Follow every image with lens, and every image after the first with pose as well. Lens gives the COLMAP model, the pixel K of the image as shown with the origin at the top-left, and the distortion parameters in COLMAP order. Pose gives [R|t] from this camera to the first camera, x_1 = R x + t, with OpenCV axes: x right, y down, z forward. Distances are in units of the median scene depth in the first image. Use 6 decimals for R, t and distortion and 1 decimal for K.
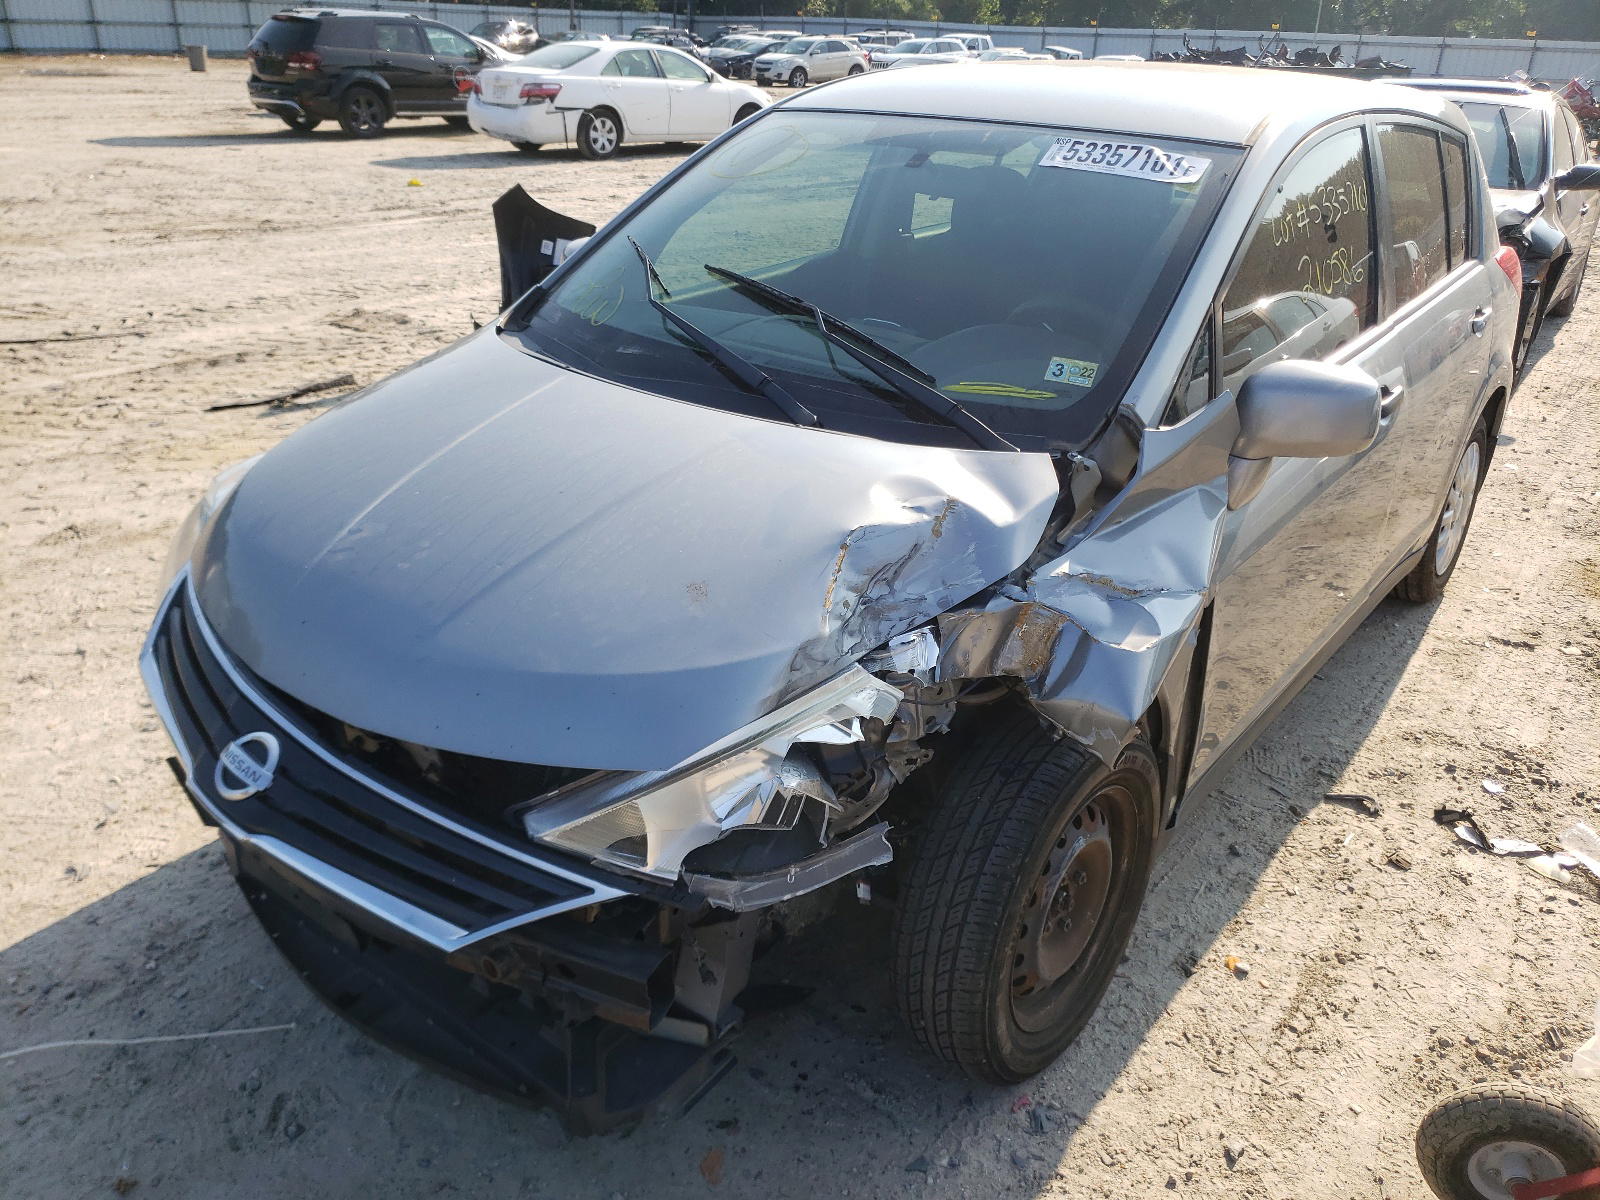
lens RADIAL K [[1222.3, 0, 799.9], [0, 1222.3, 600.2], [0, 0, 1]] dist [0.043287, 0.001068]
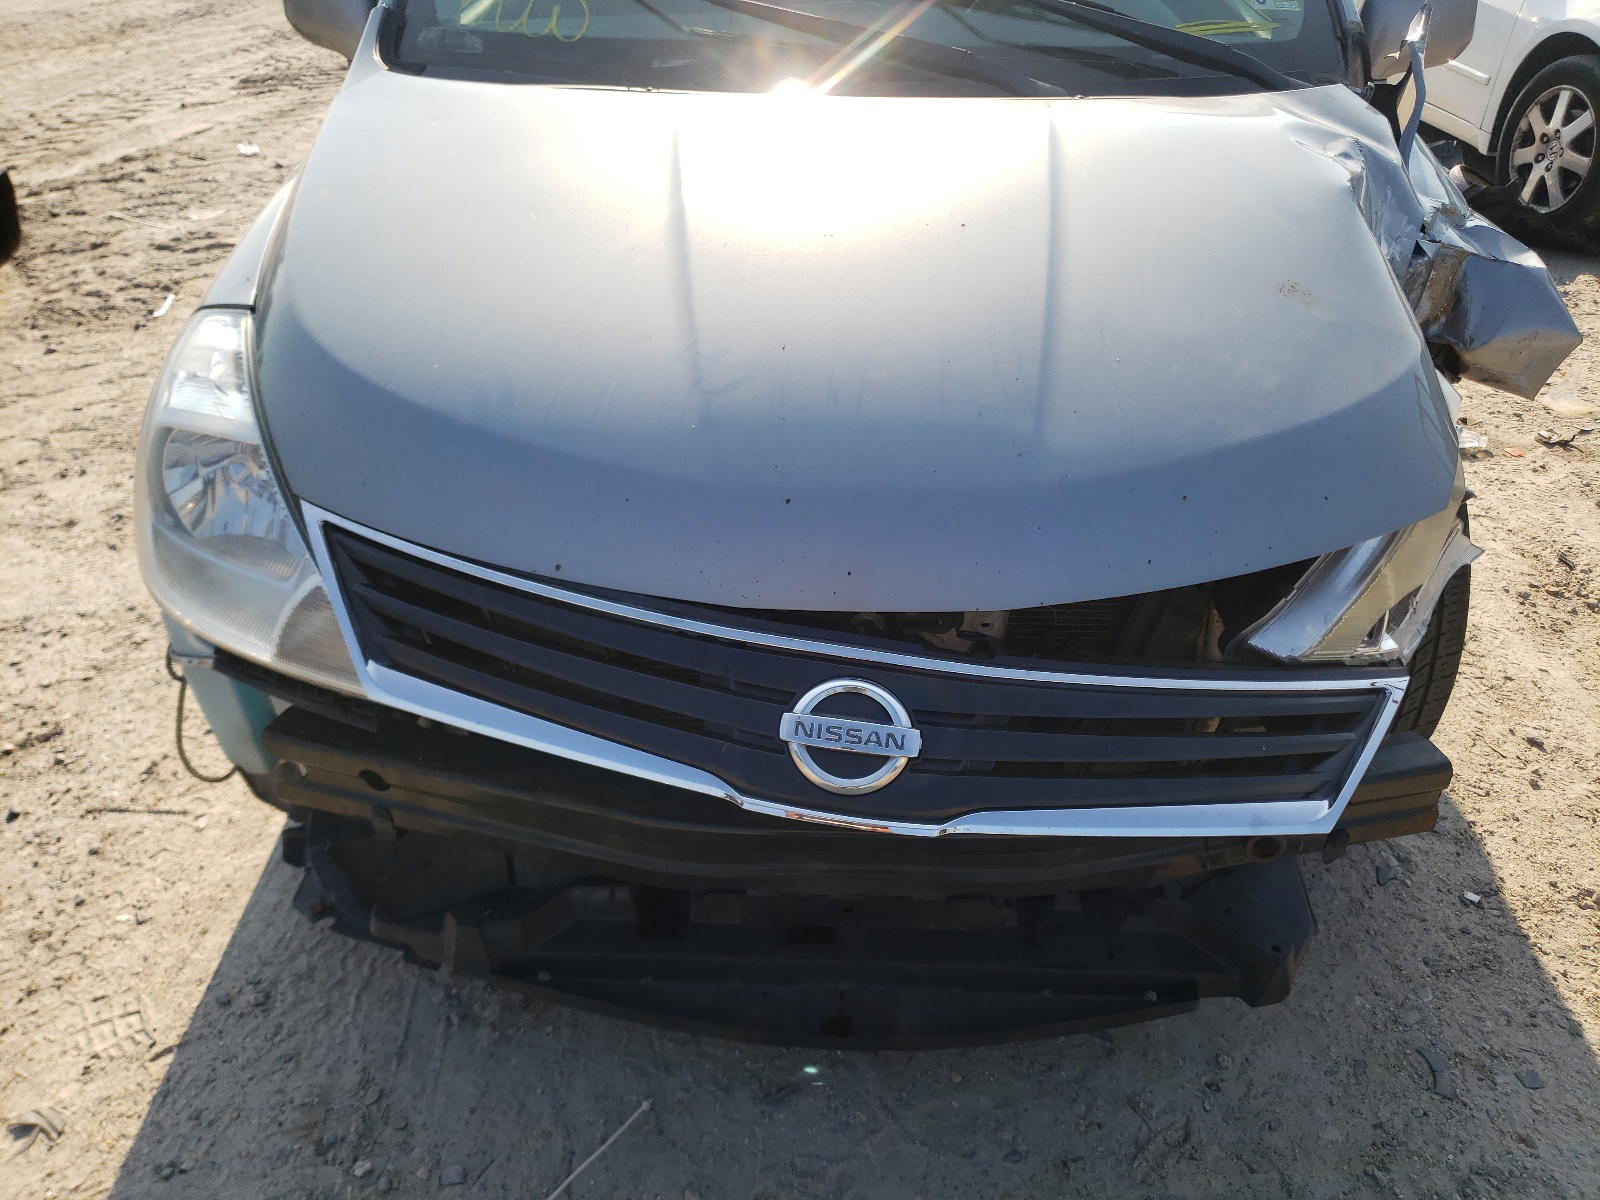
lens RADIAL K [[1222.3, 0, 799.8], [0, 1222.3, 598.8], [0, 0, 1]] dist [0.043287, 0.001068]
pose [[0.811131, -0.329403, 0.483281, -0.656006], [0.258954, 0.943175, 0.208241, -0.057448], [-0.524414, -0.043763, 0.850338, 0.435202]]
